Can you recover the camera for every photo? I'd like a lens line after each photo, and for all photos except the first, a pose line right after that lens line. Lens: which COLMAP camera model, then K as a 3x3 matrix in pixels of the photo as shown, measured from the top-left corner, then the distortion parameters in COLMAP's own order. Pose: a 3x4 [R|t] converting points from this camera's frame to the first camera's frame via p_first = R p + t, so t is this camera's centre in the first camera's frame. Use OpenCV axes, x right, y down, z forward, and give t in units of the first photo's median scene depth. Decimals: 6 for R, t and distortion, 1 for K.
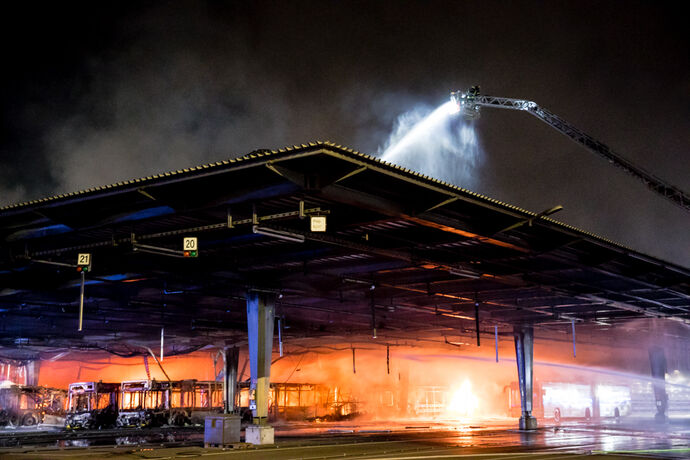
lens RADIAL K [[933.0, 0, 345.0], [0, 933.0, 230.0], [0, 0, 1]] dist [0.089900, 0.029390]
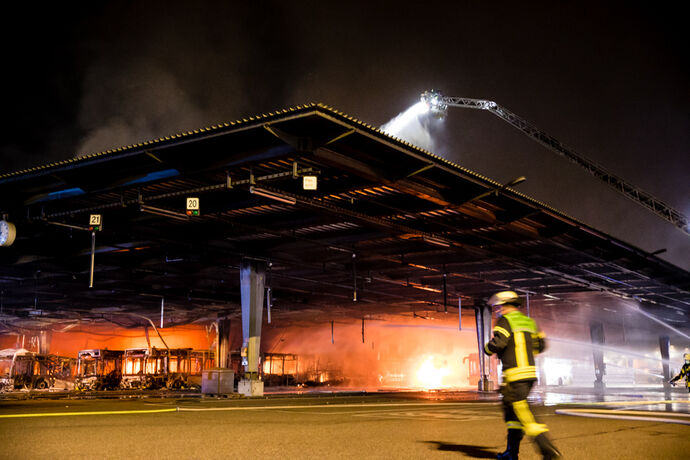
lens RADIAL K [[823.3, 0, 345.0], [0, 823.3, 230.0], [0, 0, 1]] dist [0.041048, 0.064202]
pose [[0.999558, 0.009233, 0.028276, -0.005893], [-0.009272, 0.999956, 0.001272, 0.019738], [-0.028263, -0.001533, 0.999599, 0.009915]]
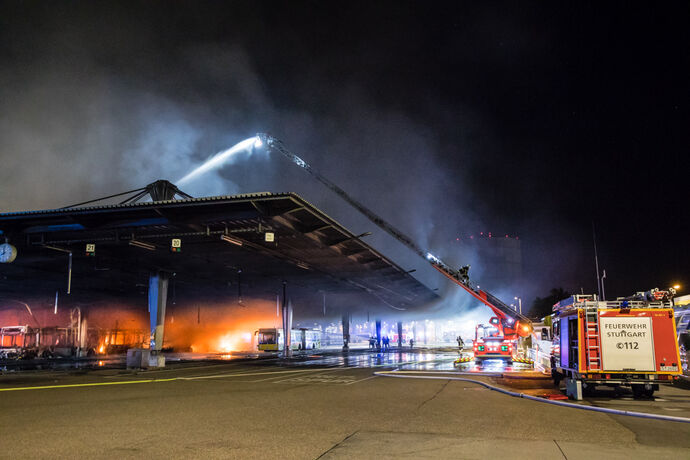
lens RADIAL K [[604.0, 0, 344.3], [0, 604.0, 248.5], [0, 0, 1]] dist [-0.000771, 0.004750]
pose [[0.927608, 0.051240, 0.370023, -0.129687], [-0.061681, 0.997961, 0.016432, -0.005063], [-0.368427, -0.038066, 0.928877, -0.038275]]
